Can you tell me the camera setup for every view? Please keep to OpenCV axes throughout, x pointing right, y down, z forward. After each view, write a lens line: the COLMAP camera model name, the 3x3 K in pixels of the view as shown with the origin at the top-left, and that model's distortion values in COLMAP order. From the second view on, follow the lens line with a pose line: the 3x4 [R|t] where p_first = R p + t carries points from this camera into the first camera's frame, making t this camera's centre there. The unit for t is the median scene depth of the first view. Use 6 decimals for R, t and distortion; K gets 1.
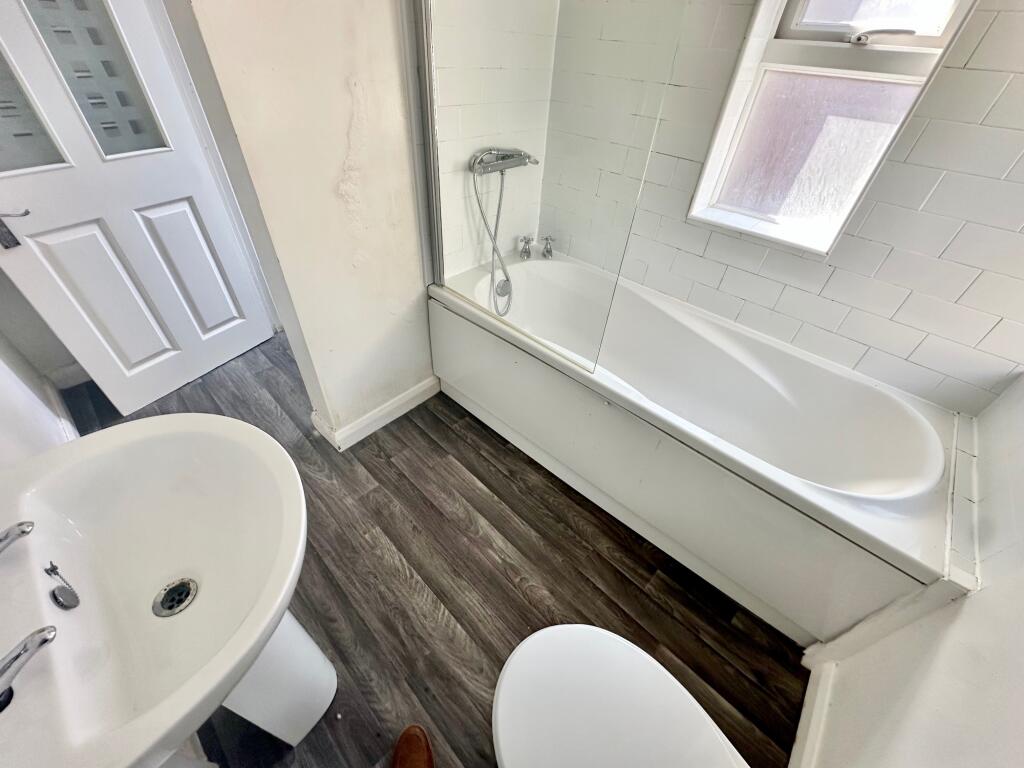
lens RADIAL K [[410.1, 0, 510.2], [0, 410.1, 387.6], [0, 0, 1]] dist [0.000755, 0.000420]
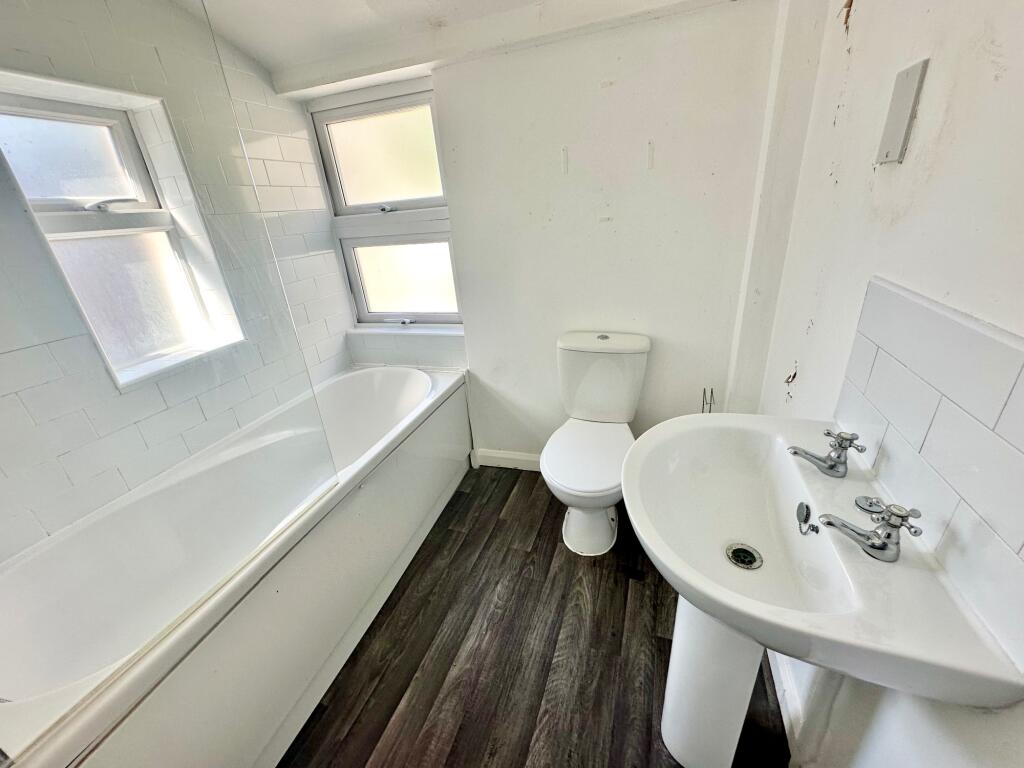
lens RADIAL K [[410.1, 0, 511.5], [0, 410.1, 386.3], [0, 0, 1]] dist [0.000755, 0.000420]
pose [[-0.419341, -0.390767, 0.819423, -0.656965], [0.637018, 0.516439, 0.572275, -0.434990], [-0.646808, 0.761966, 0.032362, 0.507815]]
